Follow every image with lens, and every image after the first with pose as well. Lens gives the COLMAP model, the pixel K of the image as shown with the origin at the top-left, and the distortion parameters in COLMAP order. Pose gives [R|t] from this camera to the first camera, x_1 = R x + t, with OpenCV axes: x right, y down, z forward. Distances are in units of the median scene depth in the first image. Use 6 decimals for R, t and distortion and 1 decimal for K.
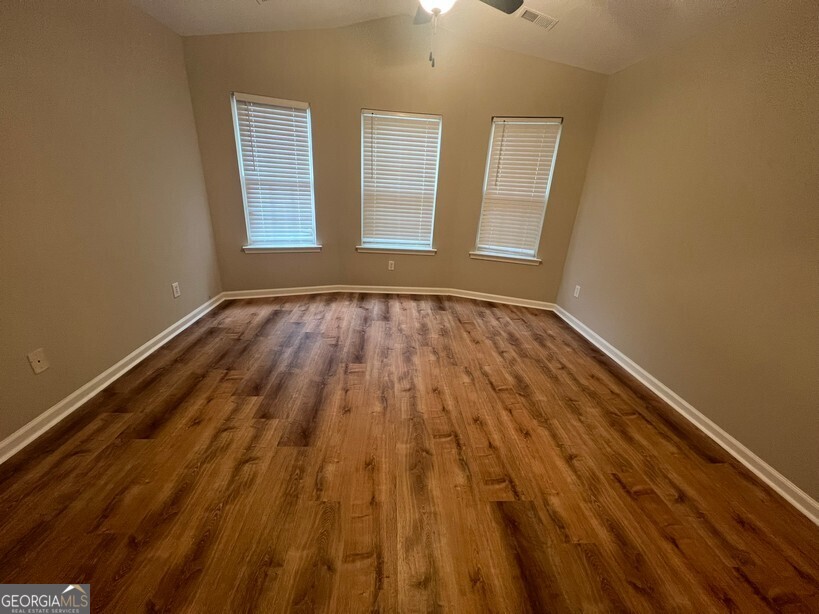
lens RADIAL K [[324.5, 0, 412.9], [0, 324.5, 306.9], [0, 0, 1]] dist [-0.000618, -0.000358]
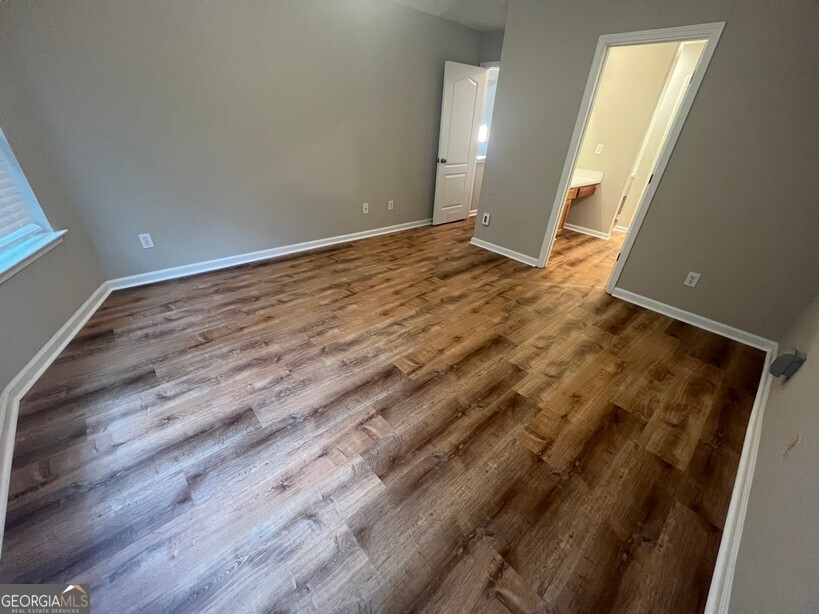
lens RADIAL K [[324.5, 0, 407.4], [0, 324.5, 305.8], [0, 0, 1]] dist [-0.000618, -0.000358]
pose [[-0.605540, -0.475487, 0.638149, -0.611996], [0.202537, 0.683397, 0.701390, -0.485769], [-0.769610, 0.553968, -0.317520, 1.122535]]
